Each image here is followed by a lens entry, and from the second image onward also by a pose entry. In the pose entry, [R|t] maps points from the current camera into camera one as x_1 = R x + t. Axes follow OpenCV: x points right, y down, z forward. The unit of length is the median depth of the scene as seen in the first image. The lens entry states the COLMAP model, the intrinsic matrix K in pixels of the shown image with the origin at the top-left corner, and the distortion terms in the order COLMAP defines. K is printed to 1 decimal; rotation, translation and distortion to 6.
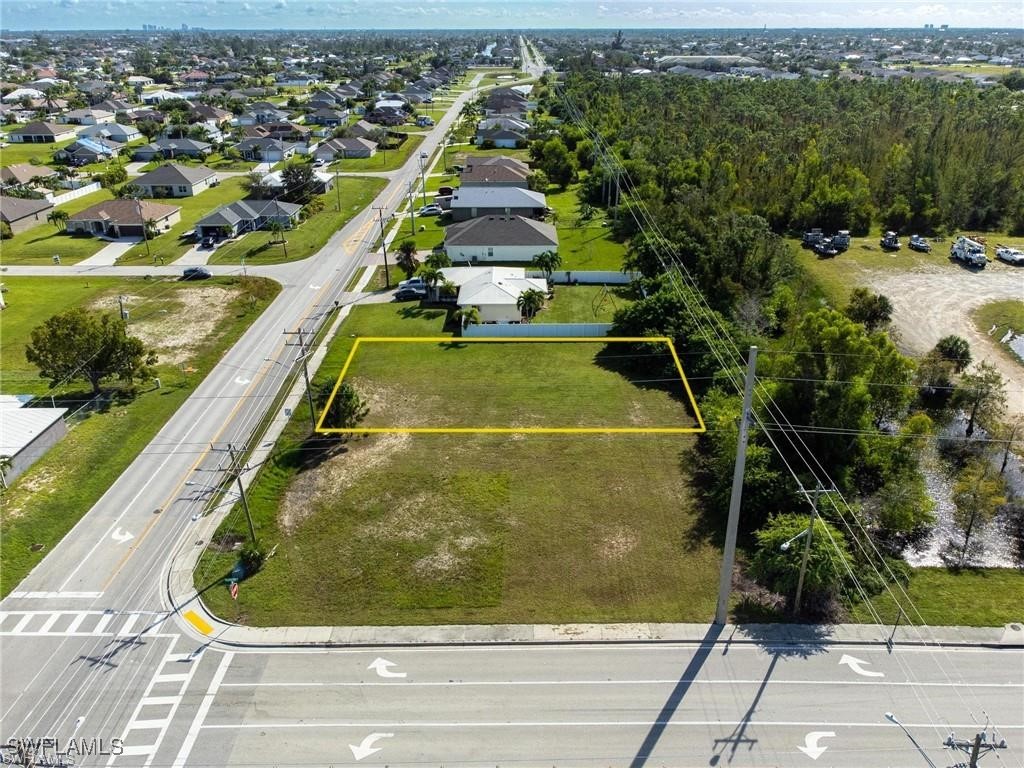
lens RADIAL K [[810.0, 0, 519.7], [0, 810.0, 382.9], [0, 0, 1]] dist [-0.007344, -0.005951]
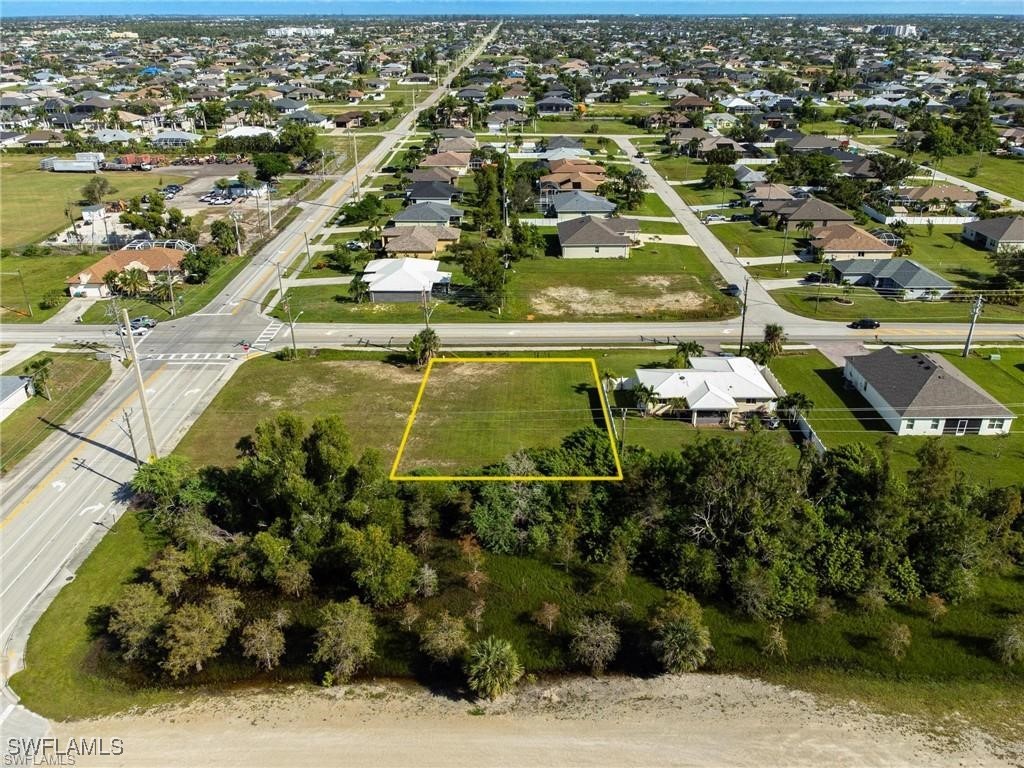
lens RADIAL K [[810.0, 0, 519.7], [0, 810.0, 382.9], [0, 0, 1]] dist [-0.007344, -0.005951]
pose [[0.003624, 0.421417, -0.906860, 0.852687], [-0.401956, 0.830993, 0.384556, -0.410323], [0.915652, 0.363124, 0.172402, 0.646826]]
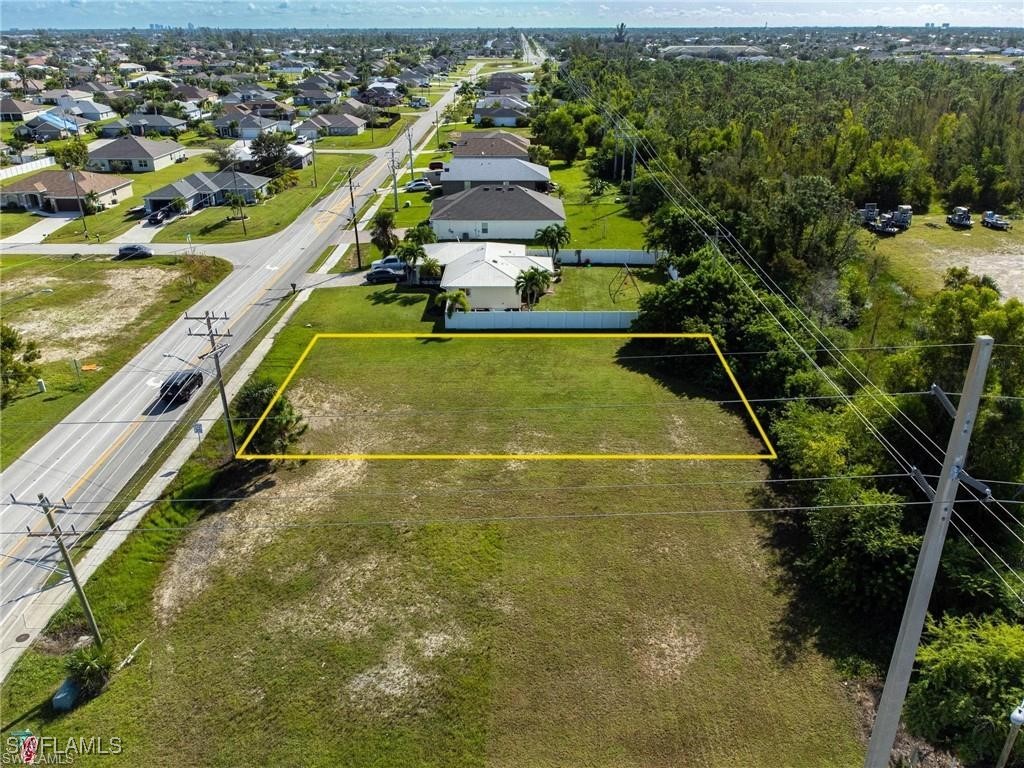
lens RADIAL K [[795.9, 0, 505.8], [0, 795.9, 384.0], [0, 0, 1]] dist [-0.009343, -0.001801]
pose [[0.999848, 0.006010, -0.016340, 0.000272], [-0.005901, 0.999960, 0.006717, -0.006985], [0.016380, -0.006619, 0.999844, 0.208891]]
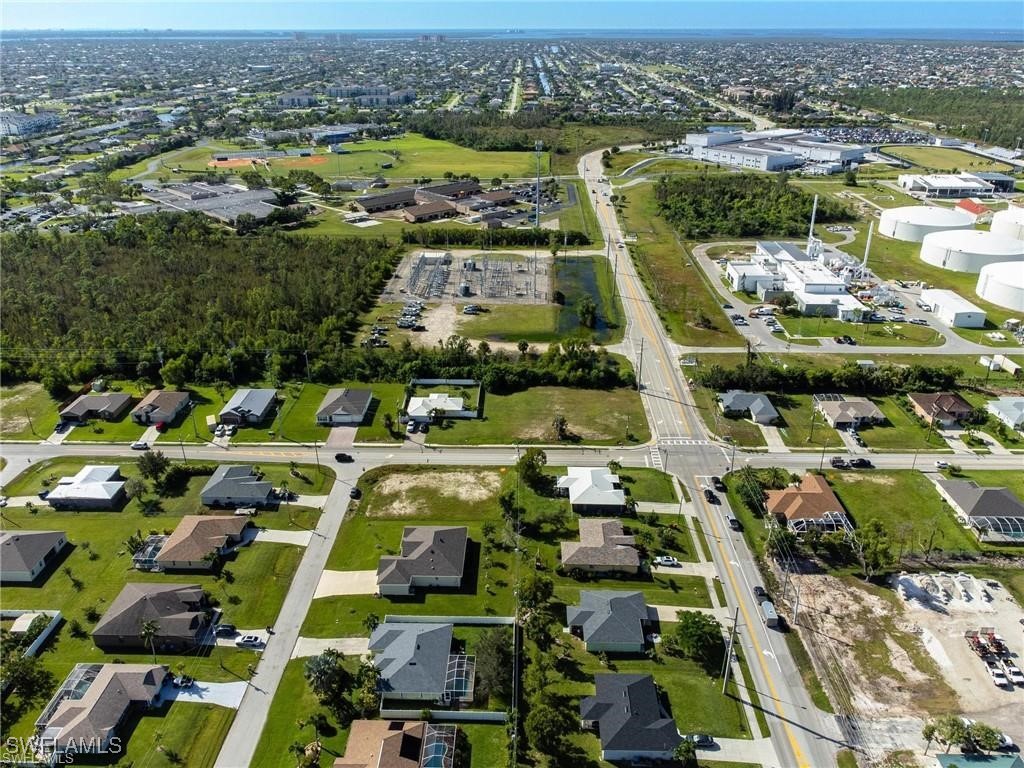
lens RADIAL K [[810.0, 0, 519.7], [0, 810.0, 382.9], [0, 0, 1]] dist [-0.007344, -0.005951]
pose [[0.019355, -0.409942, 0.911906, -2.096656], [0.402299, 0.838177, 0.368258, -0.921370], [-0.915304, 0.359731, 0.181142, 0.362147]]
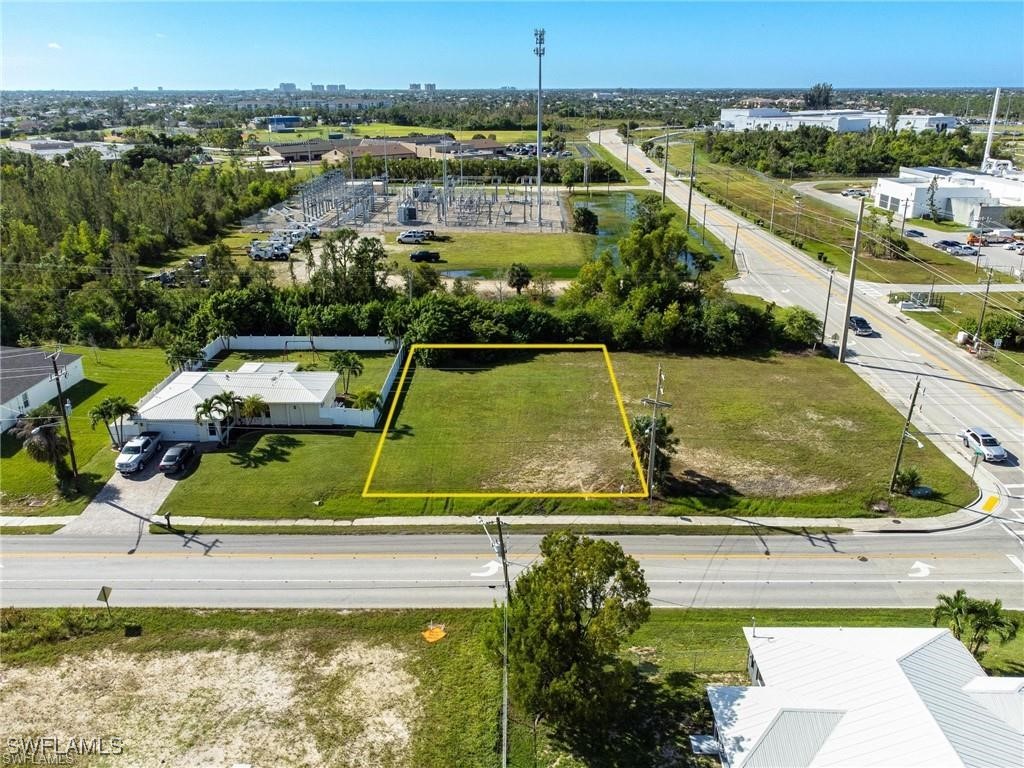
lens RADIAL K [[810.0, 0, 519.7], [0, 810.0, 382.9], [0, 0, 1]] dist [-0.007344, -0.005951]
pose [[0.009806, -0.343399, 0.939139, -0.720119], [0.407376, 0.859083, 0.309872, -0.253817], [-0.913208, 0.379544, 0.148316, 0.681332]]
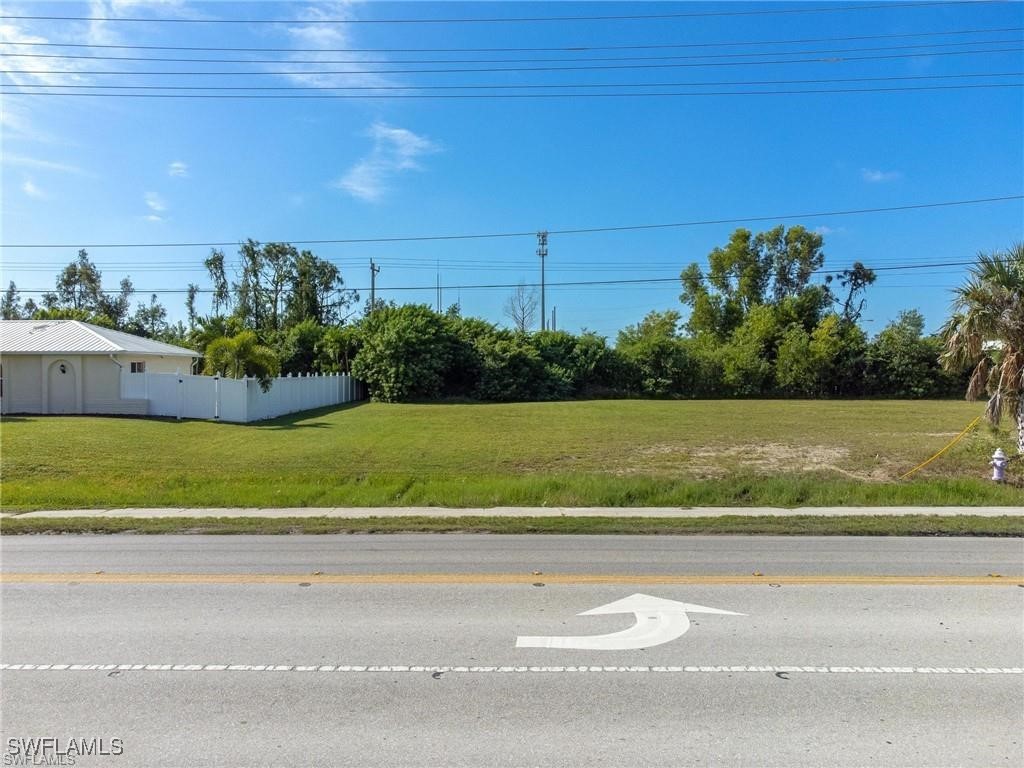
lens RADIAL K [[795.9, 0, 505.8], [0, 795.9, 384.0], [0, 0, 1]] dist [-0.009343, -0.001801]
pose [[0.013998, -0.008401, 0.999867, -0.354012], [0.398213, 0.917290, 0.002132, -0.024593], [-0.917186, 0.398130, 0.016186, 0.822933]]
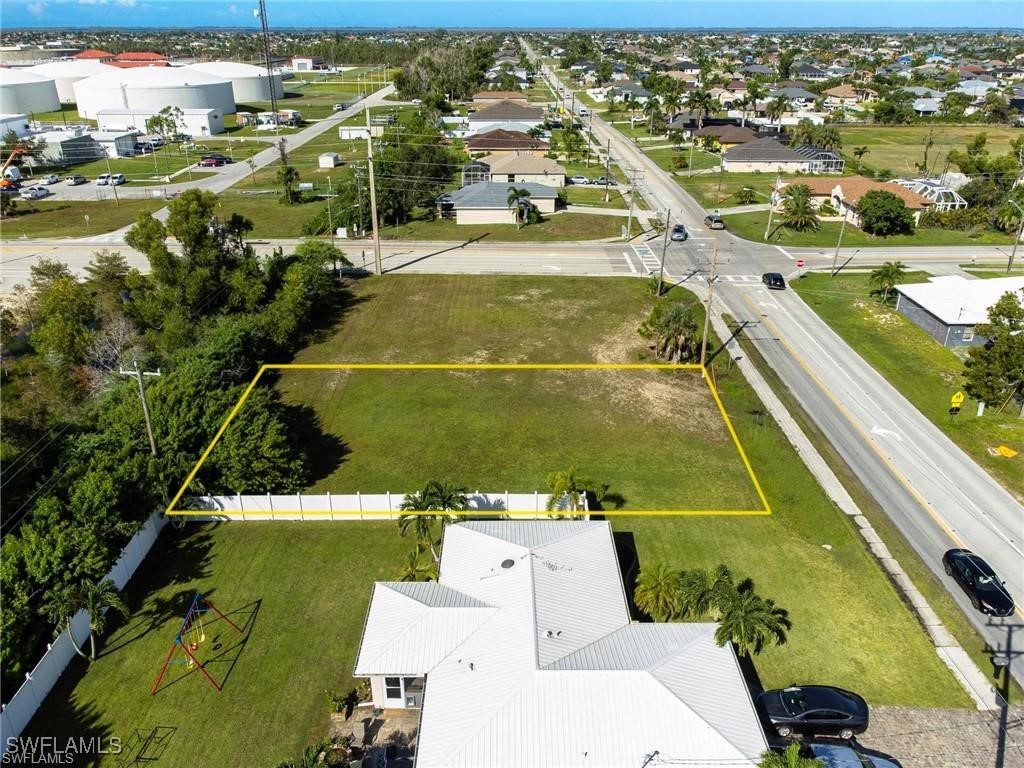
lens RADIAL K [[795.9, 0, 505.8], [0, 795.9, 384.0], [0, 0, 1]] dist [-0.009343, -0.001801]
pose [[-0.999996, -0.001425, 0.002274, -0.022759], [0.000733, 0.670260, 0.742126, -0.427207], [-0.002582, 0.742125, -0.670257, 1.159497]]
